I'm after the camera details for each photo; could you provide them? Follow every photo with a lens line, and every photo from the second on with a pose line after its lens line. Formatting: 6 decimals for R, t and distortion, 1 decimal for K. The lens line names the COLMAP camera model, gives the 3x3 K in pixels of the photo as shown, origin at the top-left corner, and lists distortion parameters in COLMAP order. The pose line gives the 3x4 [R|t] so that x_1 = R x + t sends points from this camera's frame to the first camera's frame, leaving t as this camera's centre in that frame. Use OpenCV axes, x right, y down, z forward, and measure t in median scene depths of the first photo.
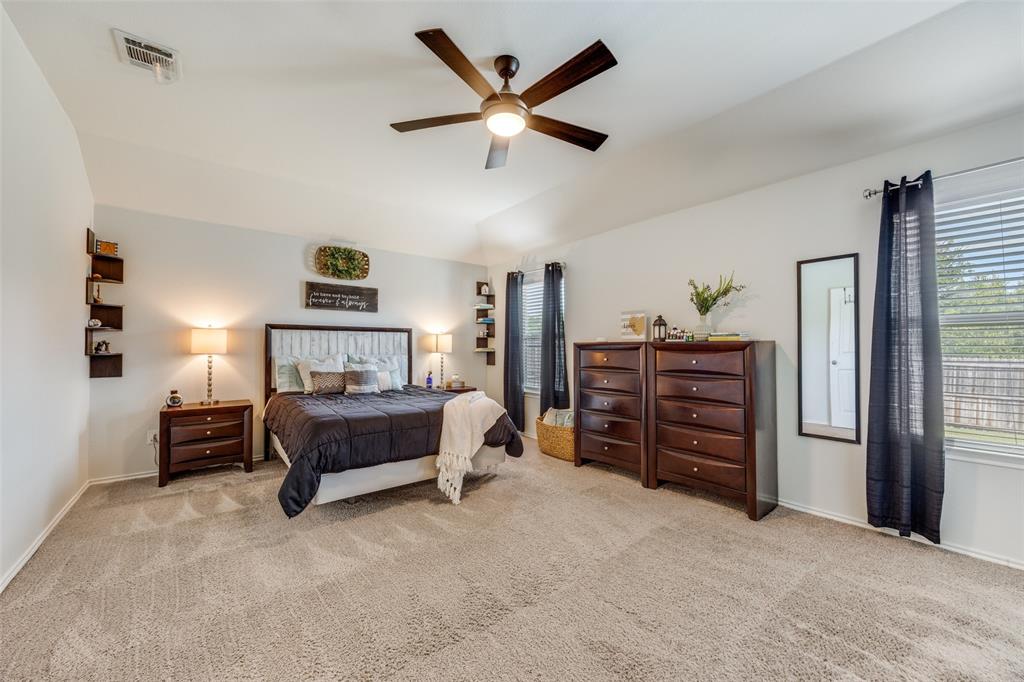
lens RADIAL K [[380.0, 0, 520.2], [0, 380.0, 341.8], [0, 0, 1]] dist [-0.003042, 0.000081]
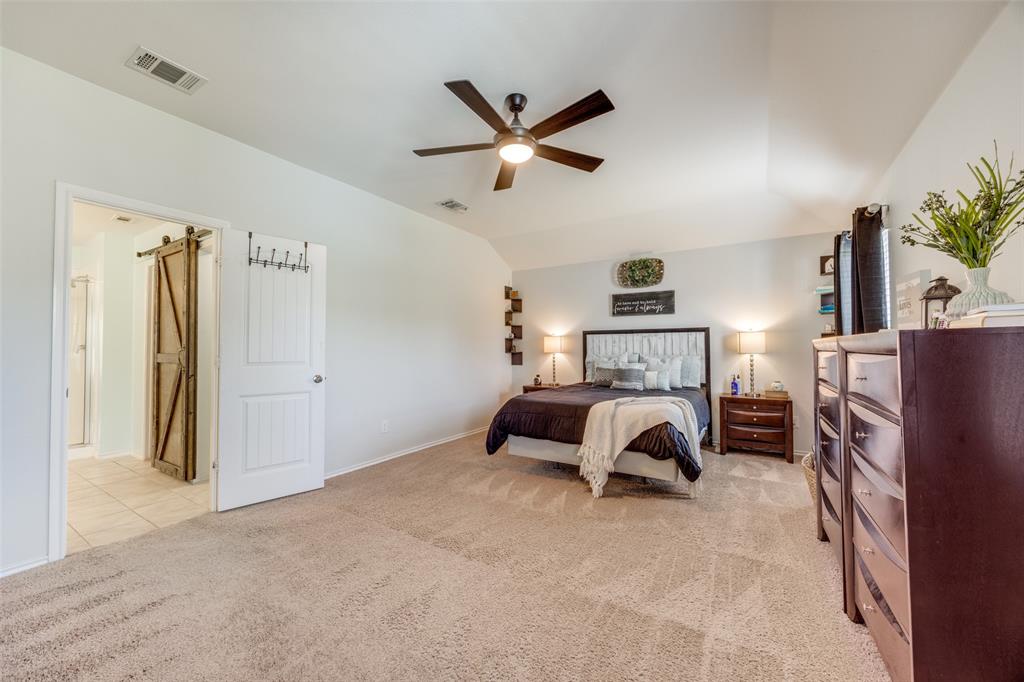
lens RADIAL K [[380.0, 0, 521.7], [0, 380.0, 344.6], [0, 0, 1]] dist [-0.003042, 0.000081]
pose [[0.356730, -0.011404, -0.934138, 0.520842], [0.020174, 0.999786, -0.004501, 0.003057], [0.933990, -0.017239, 0.356884, 0.304606]]
